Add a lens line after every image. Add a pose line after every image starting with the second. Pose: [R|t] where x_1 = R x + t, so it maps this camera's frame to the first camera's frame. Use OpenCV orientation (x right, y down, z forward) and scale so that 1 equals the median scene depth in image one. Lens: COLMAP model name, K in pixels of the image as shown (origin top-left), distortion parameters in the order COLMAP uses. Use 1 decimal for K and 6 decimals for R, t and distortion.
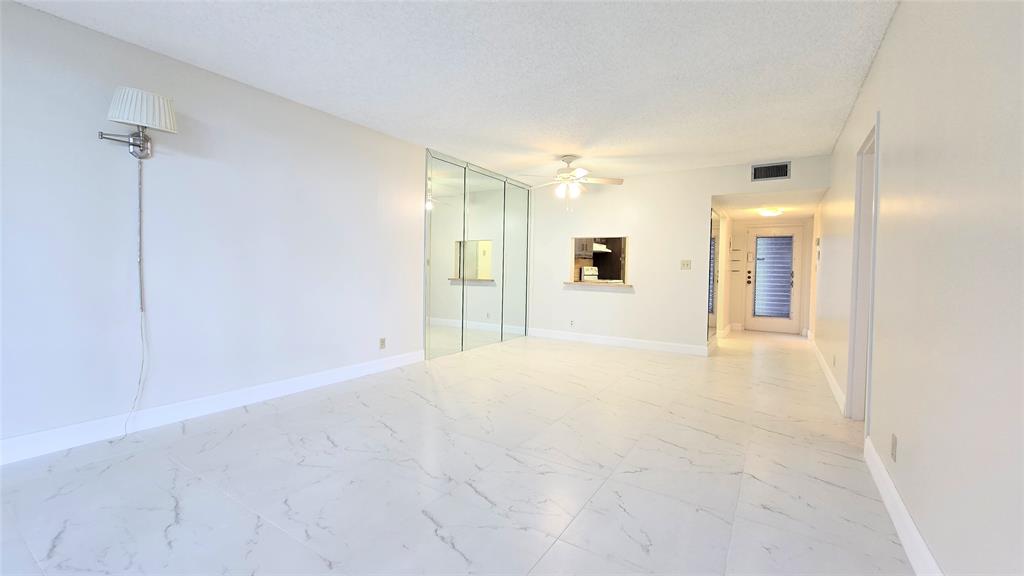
lens RADIAL K [[422.8, 0, 510.1], [0, 422.8, 281.0], [0, 0, 1]] dist [0.001471, -0.000124]
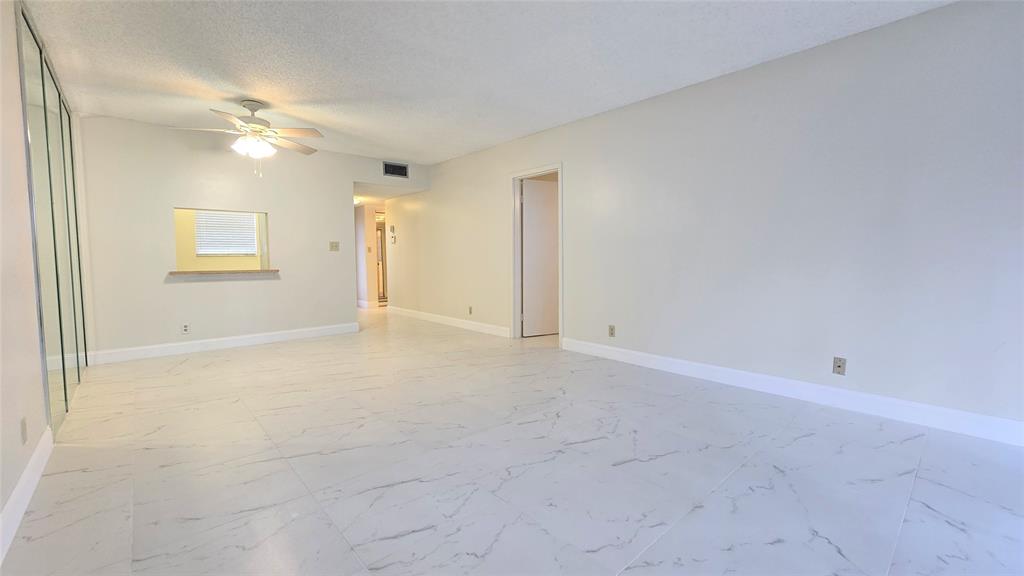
lens RADIAL K [[422.8, 0, 510.1], [0, 422.8, 281.0], [0, 0, 1]] dist [0.001471, -0.000124]
pose [[0.261066, -0.076995, 0.962245, -0.512571], [0.039614, 0.996829, 0.069015, -0.010095], [-0.964508, 0.020101, 0.263289, 0.376677]]
